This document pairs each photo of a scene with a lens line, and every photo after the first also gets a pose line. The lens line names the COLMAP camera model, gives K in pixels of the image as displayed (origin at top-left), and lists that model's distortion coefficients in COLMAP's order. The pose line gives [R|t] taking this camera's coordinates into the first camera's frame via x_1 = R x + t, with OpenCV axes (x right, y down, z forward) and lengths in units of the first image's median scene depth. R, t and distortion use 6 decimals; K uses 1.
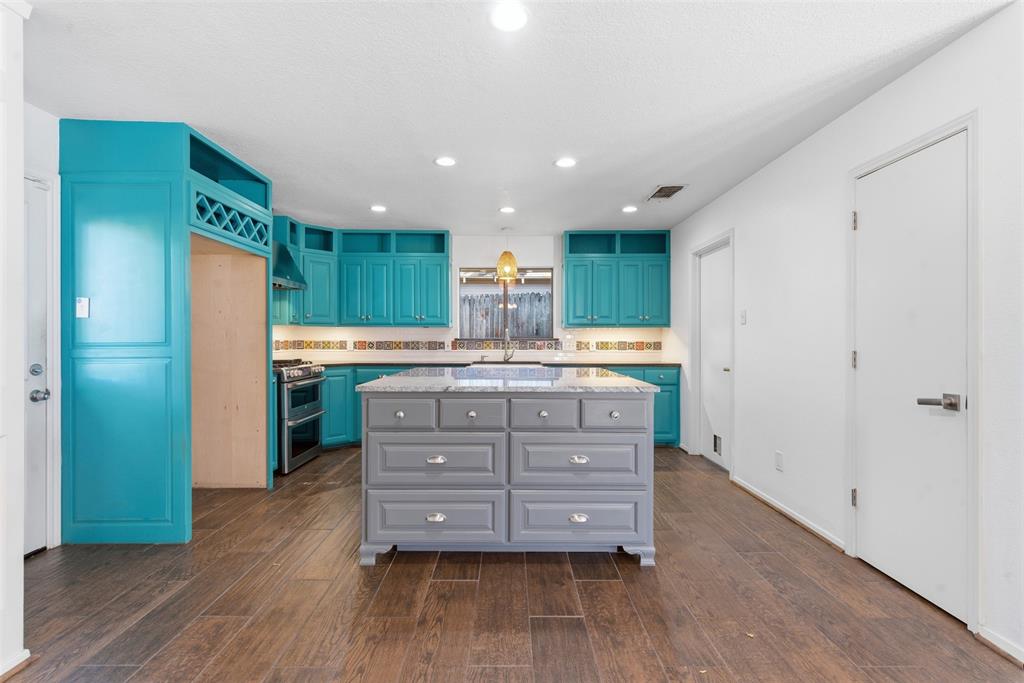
lens RADIAL K [[464.6, 0, 509.8], [0, 464.6, 337.2], [0, 0, 1]] dist [0.001877, -0.000232]
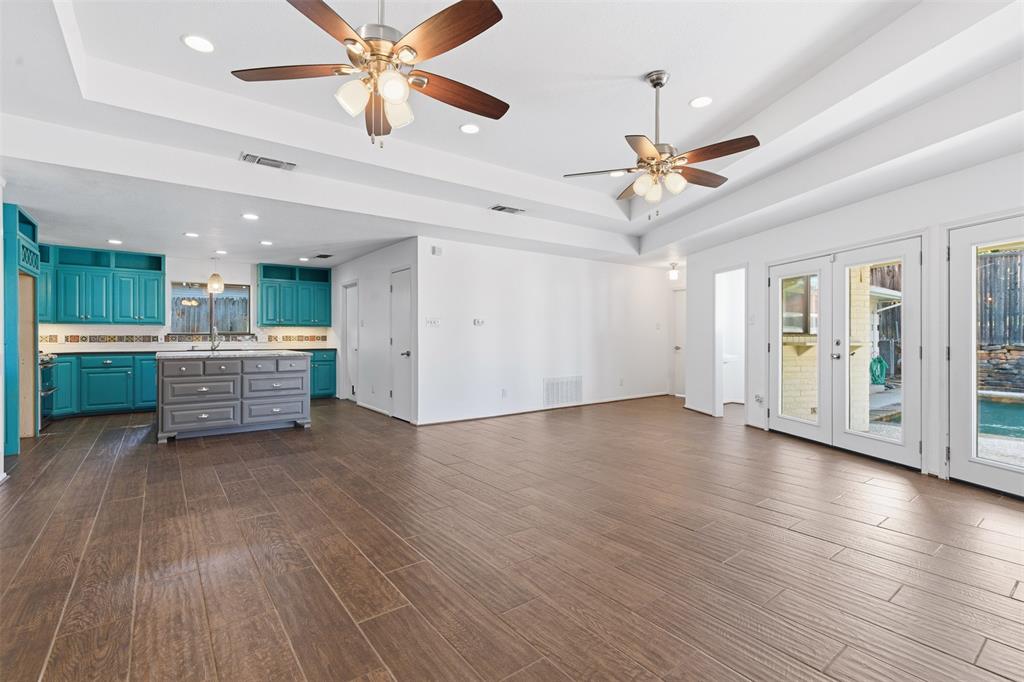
lens RADIAL K [[464.6, 0, 509.8], [0, 464.6, 336.7], [0, 0, 1]] dist [0.001877, -0.000232]
pose [[0.799172, -0.002076, 0.601099, -0.144834], [-0.002246, 0.999977, 0.006440, 0.001028], [-0.601099, -0.006497, 0.799148, -0.719588]]
